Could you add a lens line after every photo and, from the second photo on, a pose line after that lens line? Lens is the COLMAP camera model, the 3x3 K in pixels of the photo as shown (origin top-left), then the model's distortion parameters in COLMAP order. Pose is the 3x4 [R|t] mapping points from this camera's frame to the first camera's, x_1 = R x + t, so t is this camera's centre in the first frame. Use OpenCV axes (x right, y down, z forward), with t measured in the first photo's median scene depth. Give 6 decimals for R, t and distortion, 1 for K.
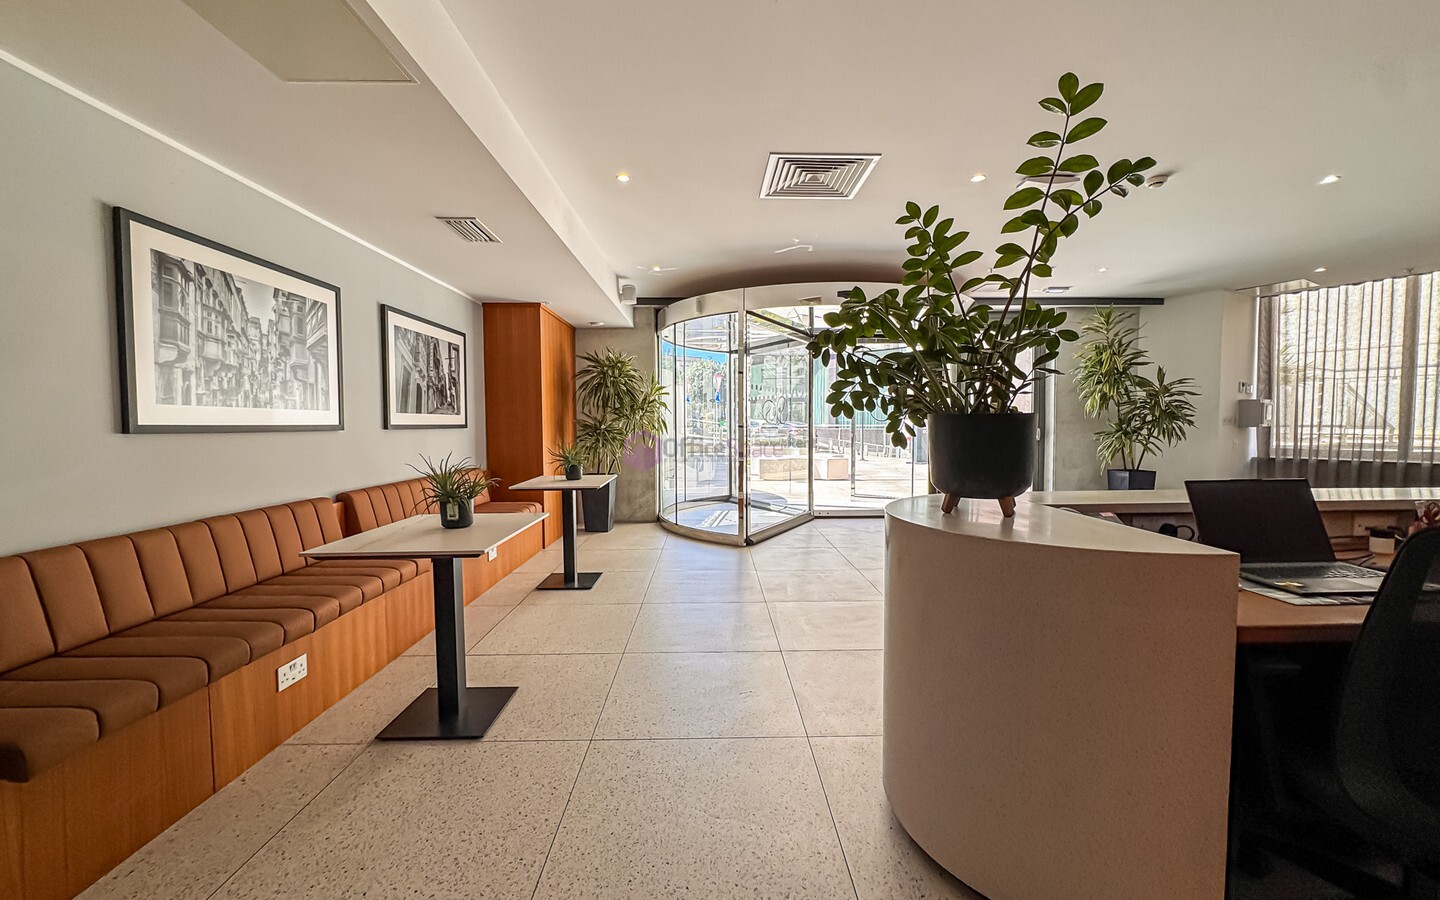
lens RADIAL K [[574.2, 0, 725.5], [0, 574.2, 453.2], [0, 0, 1]] dist [-0.008895, -0.000181]
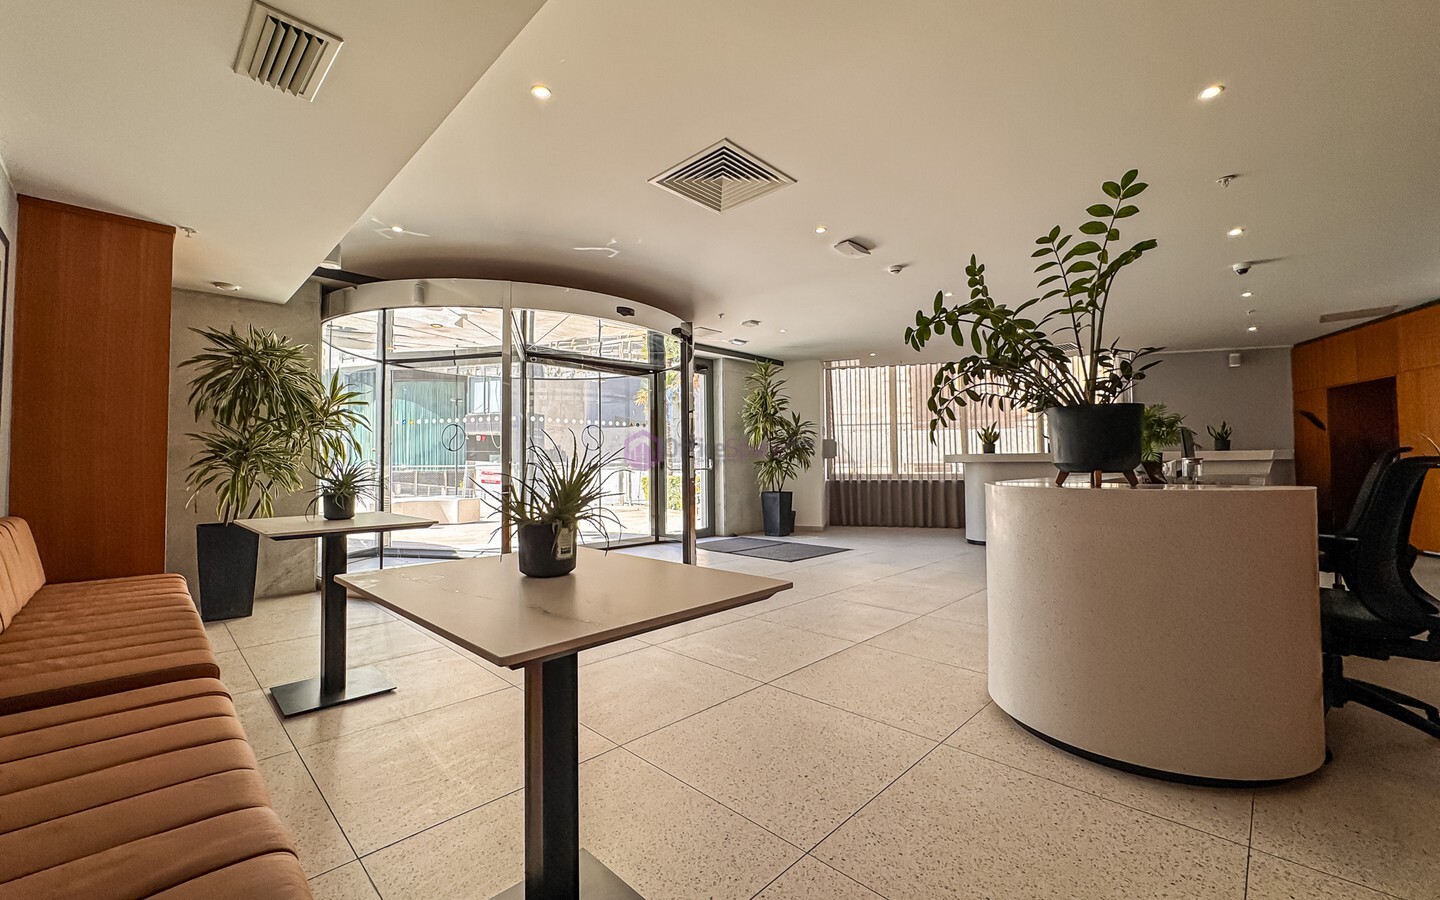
lens RADIAL K [[574.2, 0, 716.5], [0, 574.2, 443.6], [0, 0, 1]] dist [-0.008895, -0.000181]
pose [[0.720185, 0.029183, 0.693168, -0.273630], [0.039155, 0.995813, -0.082605, 0.022527], [-0.692676, 0.086631, 0.716027, 0.185496]]
